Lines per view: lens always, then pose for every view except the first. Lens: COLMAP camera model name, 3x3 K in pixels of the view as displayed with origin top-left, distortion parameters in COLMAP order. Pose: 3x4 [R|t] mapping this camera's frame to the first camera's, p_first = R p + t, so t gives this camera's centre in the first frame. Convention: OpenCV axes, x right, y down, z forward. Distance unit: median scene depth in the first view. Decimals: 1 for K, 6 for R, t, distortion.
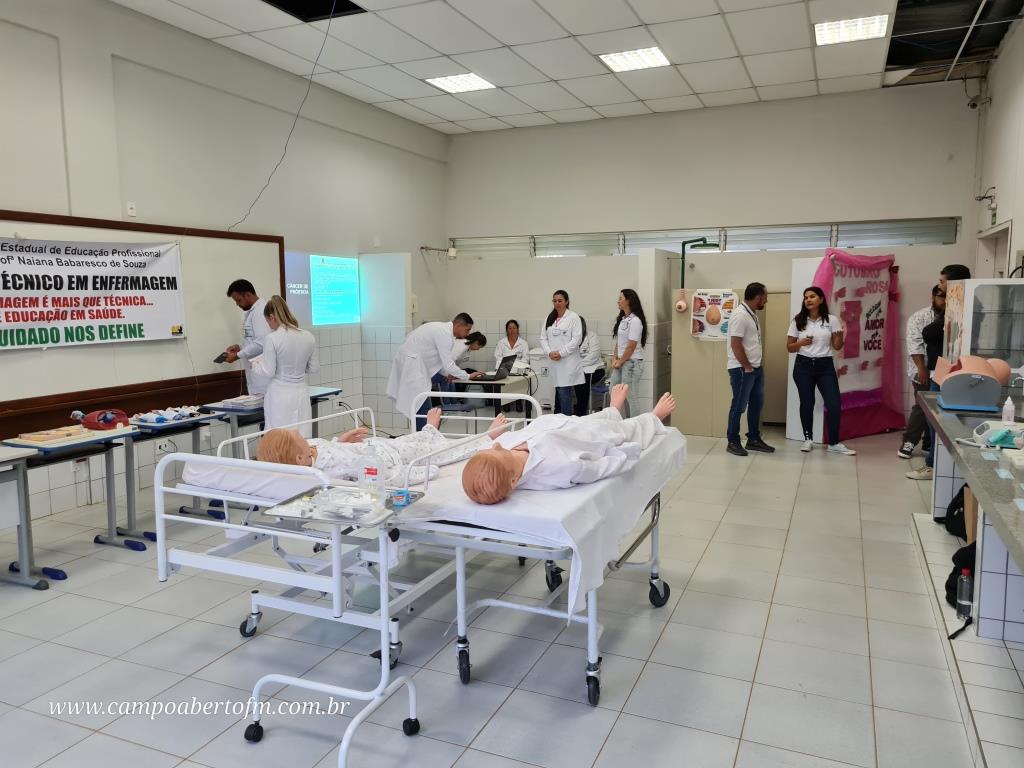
lens RADIAL K [[761.7, 0, 511.0], [0, 761.7, 380.9], [0, 0, 1]] dist [0.067502, -0.059227]
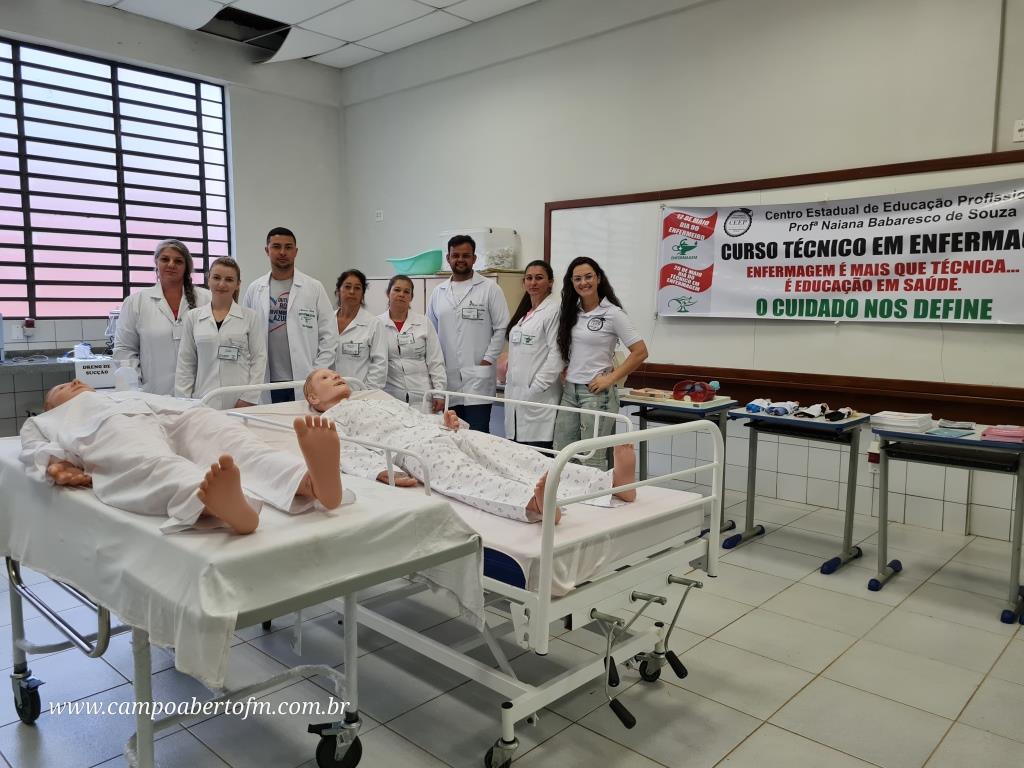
lens RADIAL K [[761.7, 0, 511.4], [0, 761.7, 384.0], [0, 0, 1]] dist [0.067502, -0.059227]
pose [[-0.337638, 0.110246, -0.934797, 0.352360], [-0.108892, 0.981874, 0.155129, -0.066555], [0.934956, 0.154170, -0.319513, 0.912055]]
